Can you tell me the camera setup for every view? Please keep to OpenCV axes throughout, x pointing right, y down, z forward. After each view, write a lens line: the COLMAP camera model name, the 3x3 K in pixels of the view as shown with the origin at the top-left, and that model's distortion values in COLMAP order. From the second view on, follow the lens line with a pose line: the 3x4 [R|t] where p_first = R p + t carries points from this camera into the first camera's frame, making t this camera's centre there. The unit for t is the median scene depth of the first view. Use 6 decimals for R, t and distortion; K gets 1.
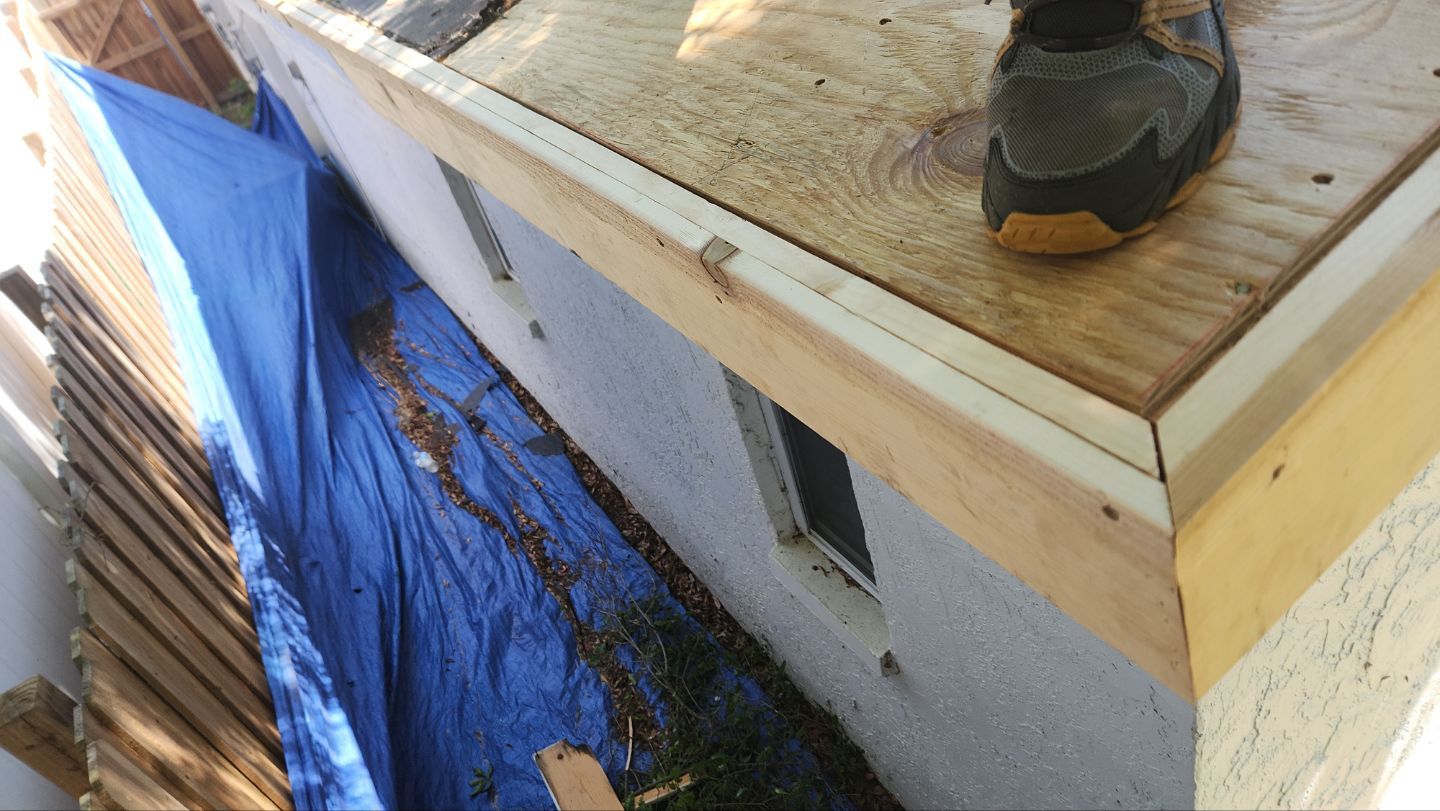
lens RADIAL K [[1004.0, 0, 710.0], [0, 1004.0, 395.3], [0, 0, 1]] dist [0.066853, -0.063014]
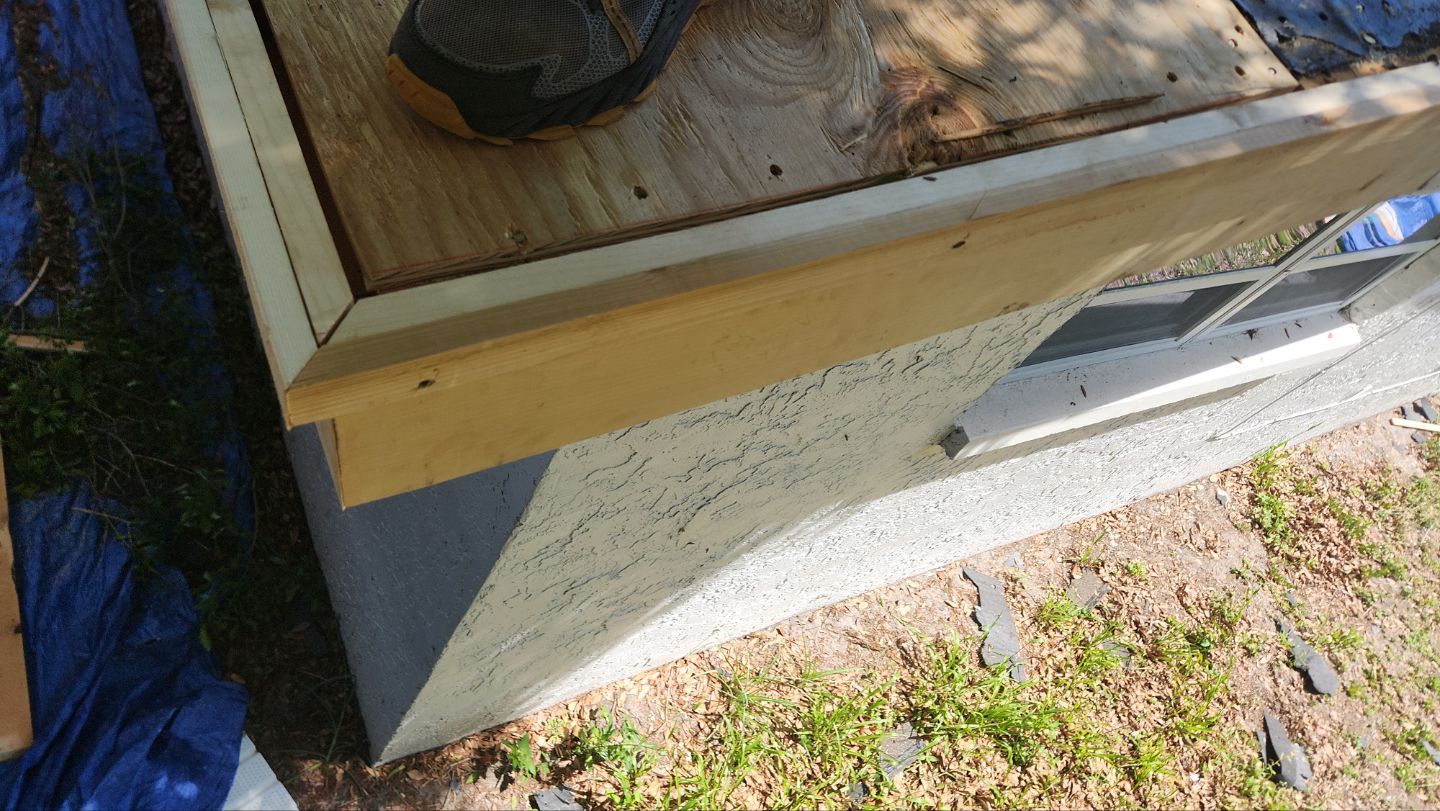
lens RADIAL K [[1004.0, 0, 724.7], [0, 1004.0, 412.5], [0, 0, 1]] dist [0.066853, -0.063014]
pose [[0.774542, 0.443301, 0.451185, 0.081528], [-0.554467, 0.819112, 0.147045, -0.070266], [-0.304386, -0.364060, 0.880233, -0.042895]]
